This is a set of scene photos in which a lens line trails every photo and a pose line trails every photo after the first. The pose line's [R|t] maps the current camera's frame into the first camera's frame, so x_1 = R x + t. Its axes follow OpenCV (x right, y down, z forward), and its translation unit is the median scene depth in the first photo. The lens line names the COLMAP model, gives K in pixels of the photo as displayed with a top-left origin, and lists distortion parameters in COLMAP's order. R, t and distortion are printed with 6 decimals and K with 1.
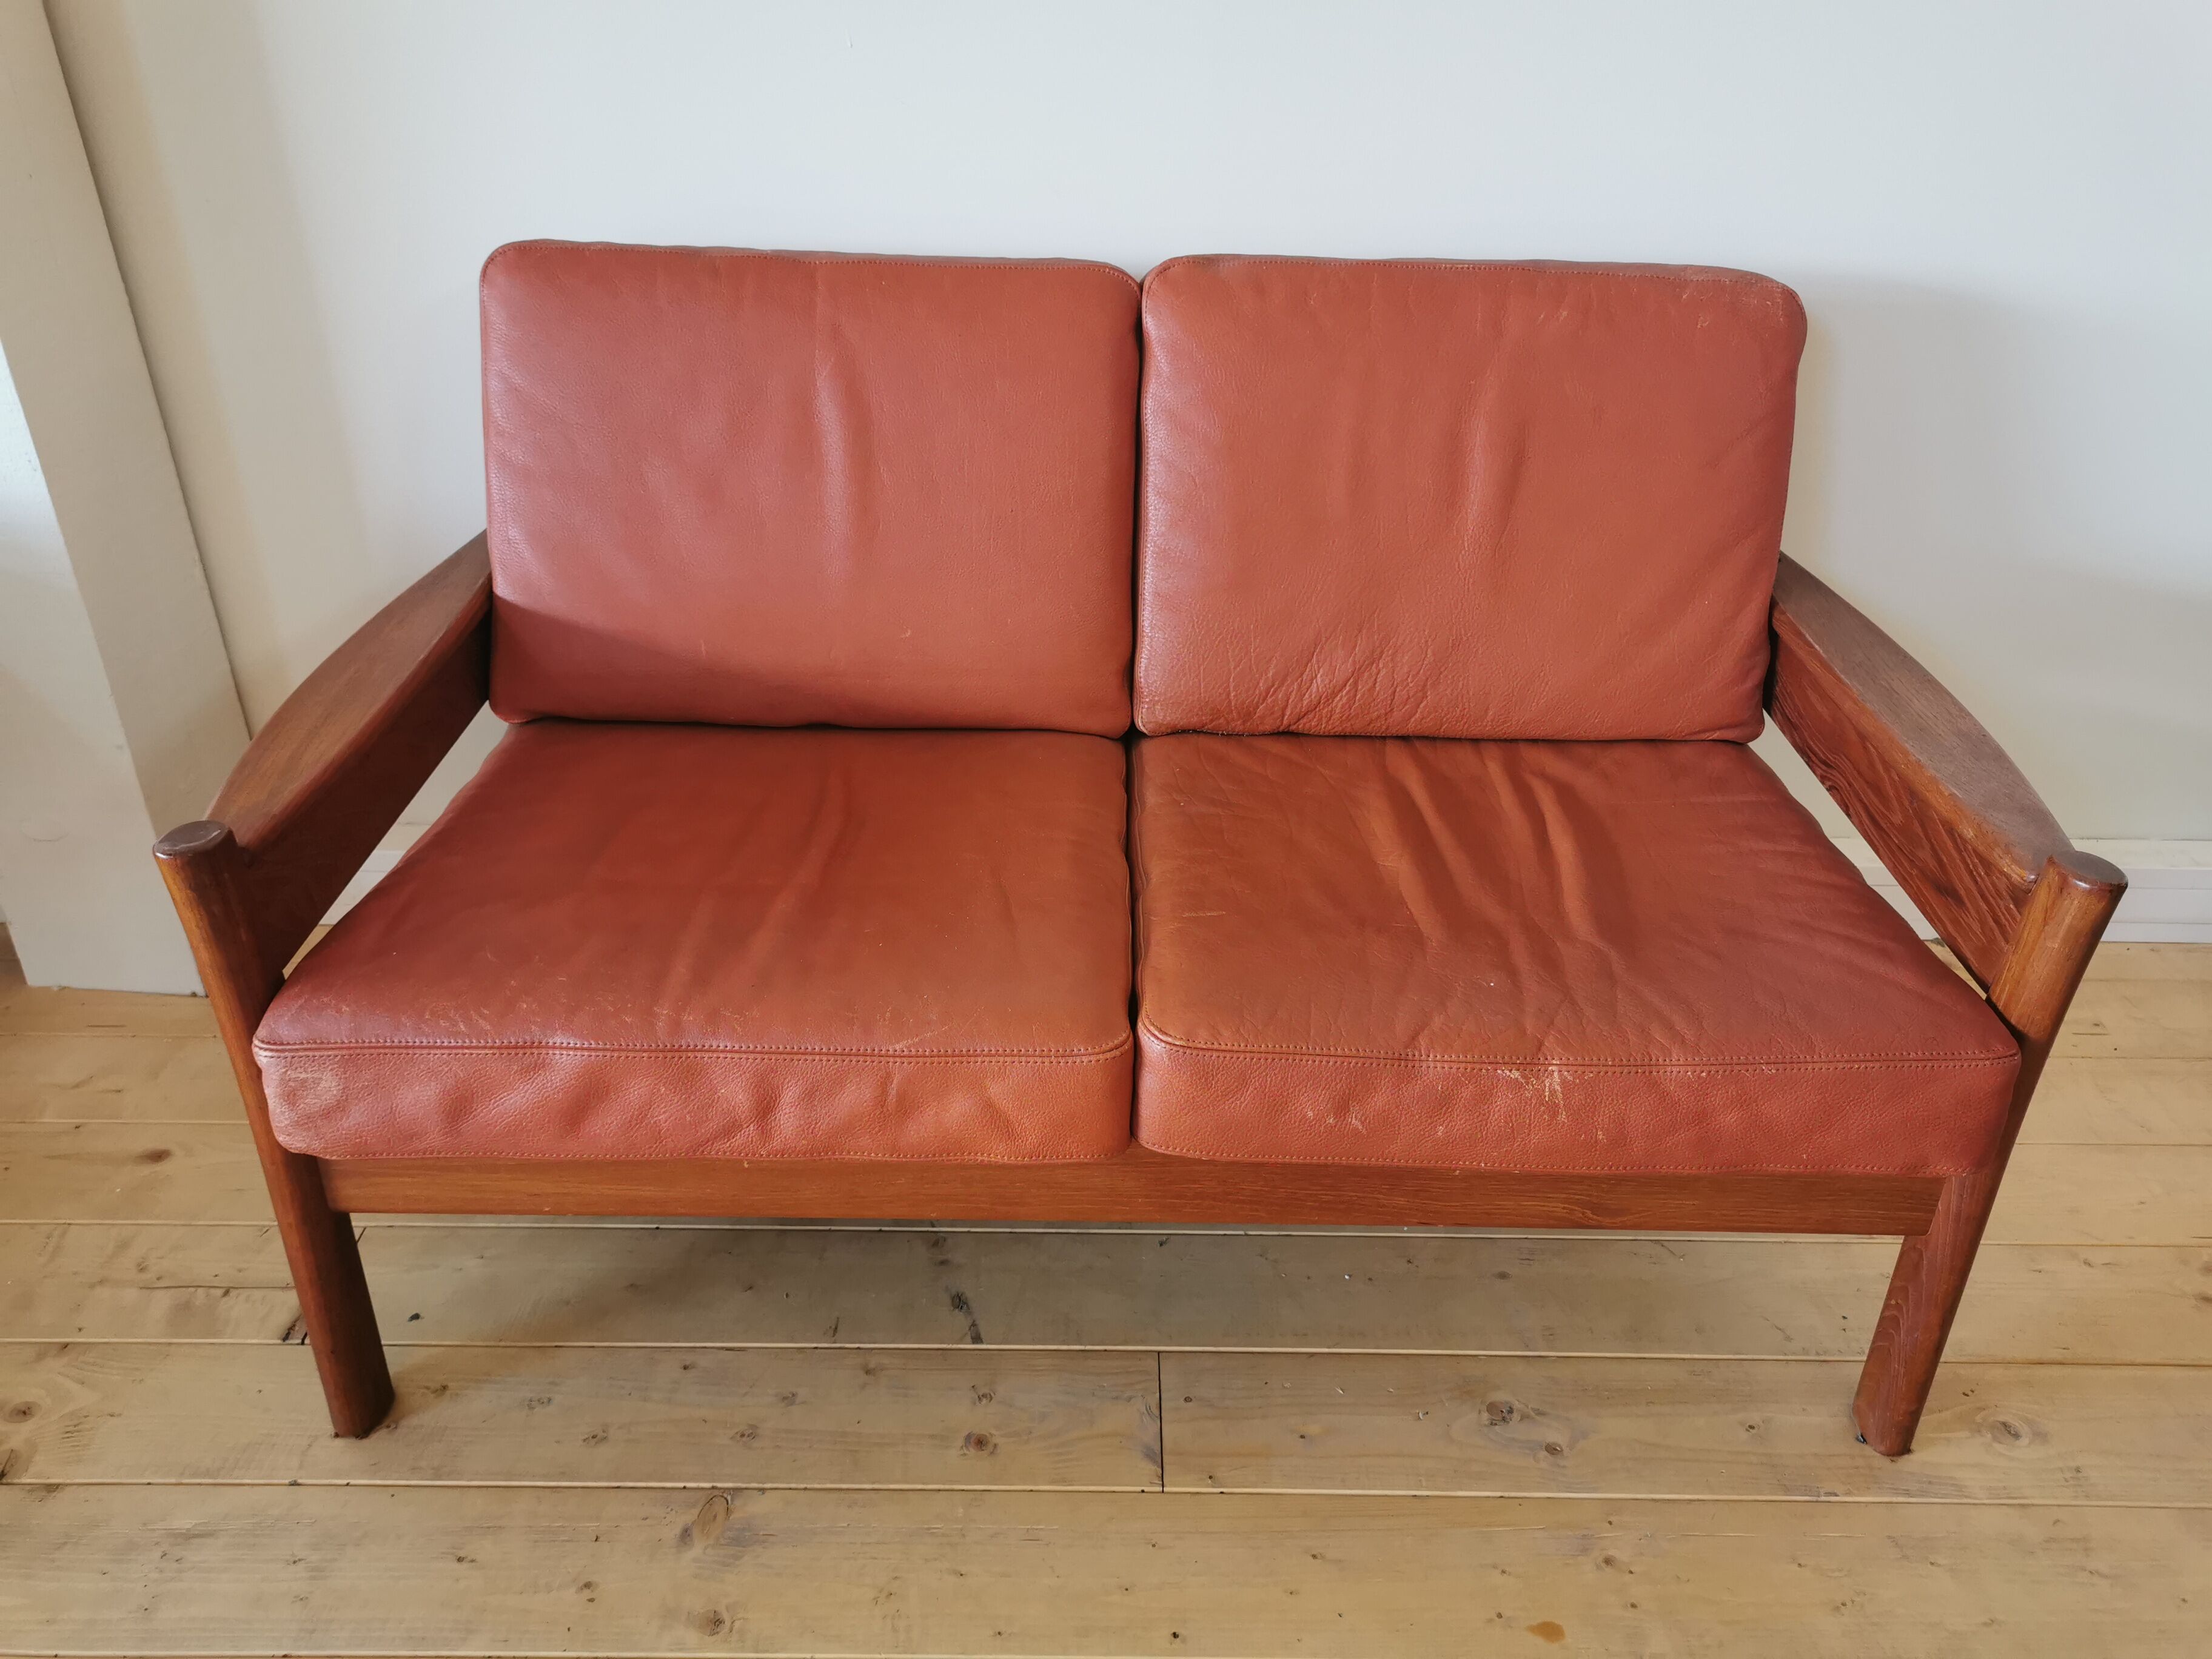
lens RADIAL K [[1745.8, 0, 1099.3], [0, 1745.8, 824.6], [0, 0, 1]] dist [0.037937, -0.015502]
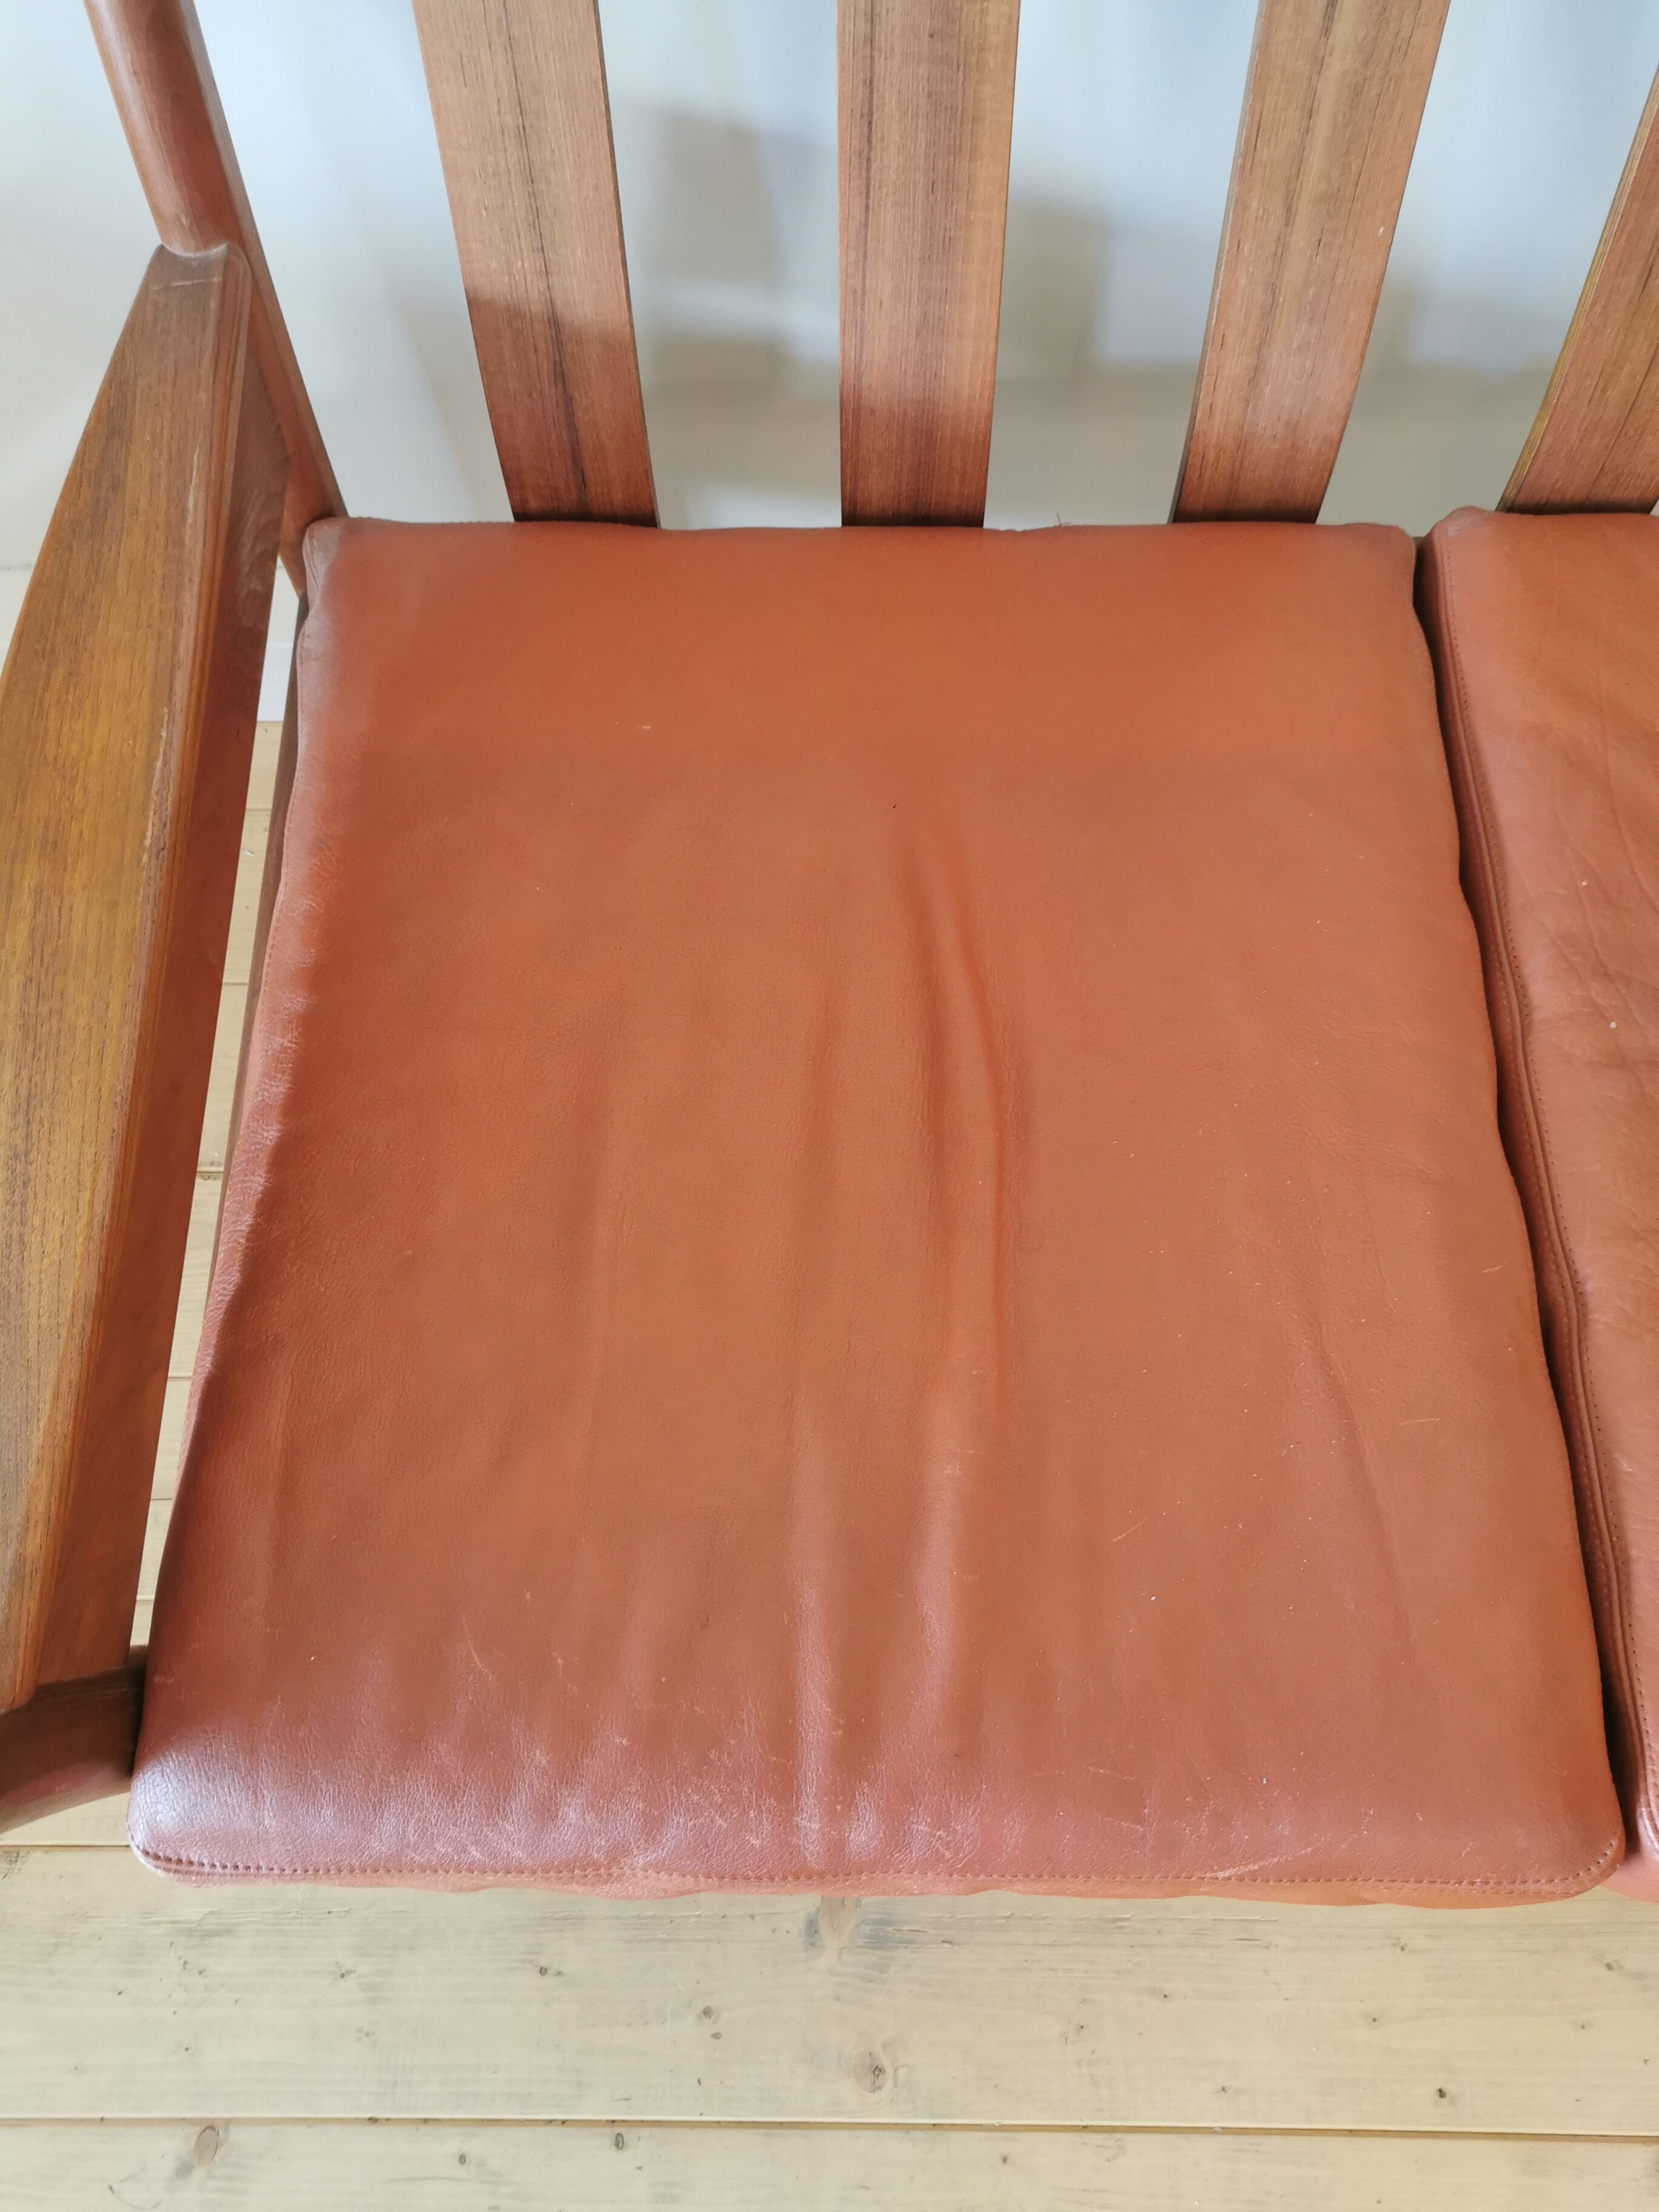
lens RADIAL K [[1747.2, 0, 816.2], [0, 1747.2, 1116.5], [0, 0, 1]] dist [0.025703, -0.008512]
pose [[0.999432, -0.009051, -0.032448, -0.196812], [0.028294, 0.748309, 0.662747, -0.389237], [0.018283, -0.663289, 0.748140, 0.625945]]
